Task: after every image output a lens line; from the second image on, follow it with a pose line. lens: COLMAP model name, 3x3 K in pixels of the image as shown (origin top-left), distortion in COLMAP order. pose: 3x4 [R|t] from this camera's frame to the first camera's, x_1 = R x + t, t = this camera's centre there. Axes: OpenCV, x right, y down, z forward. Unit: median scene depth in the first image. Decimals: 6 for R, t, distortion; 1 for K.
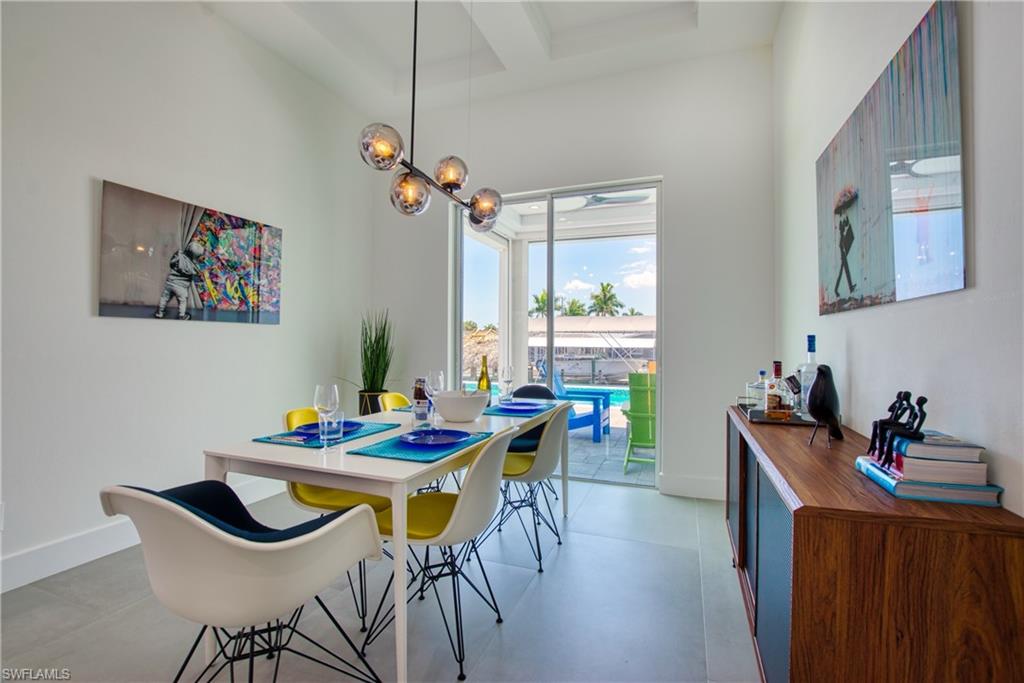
lens RADIAL K [[448.5, 0, 517.2], [0, 448.5, 339.5], [0, 0, 1]] dist [-0.016855, -0.000033]
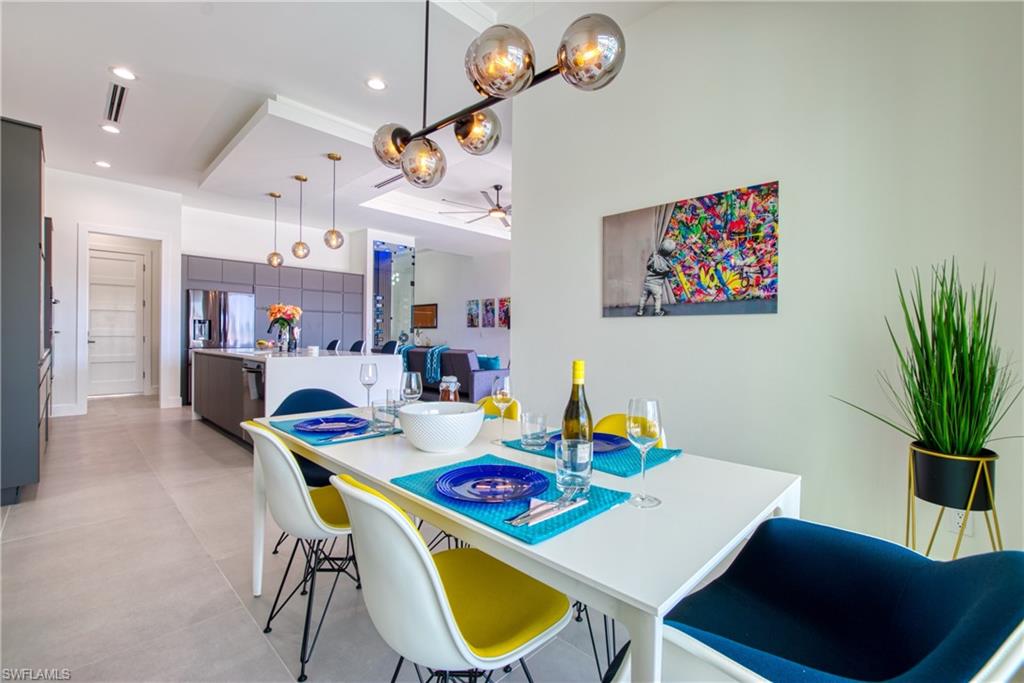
lens RADIAL K [[448.5, 0, 517.2], [0, 448.5, 339.5], [0, 0, 1]] dist [-0.016855, -0.000033]
pose [[-0.394600, -0.000162, -0.918853, 0.343645], [-0.006463, 0.999976, 0.002599, 0.010758], [0.918830, 0.006964, -0.394592, 1.036210]]
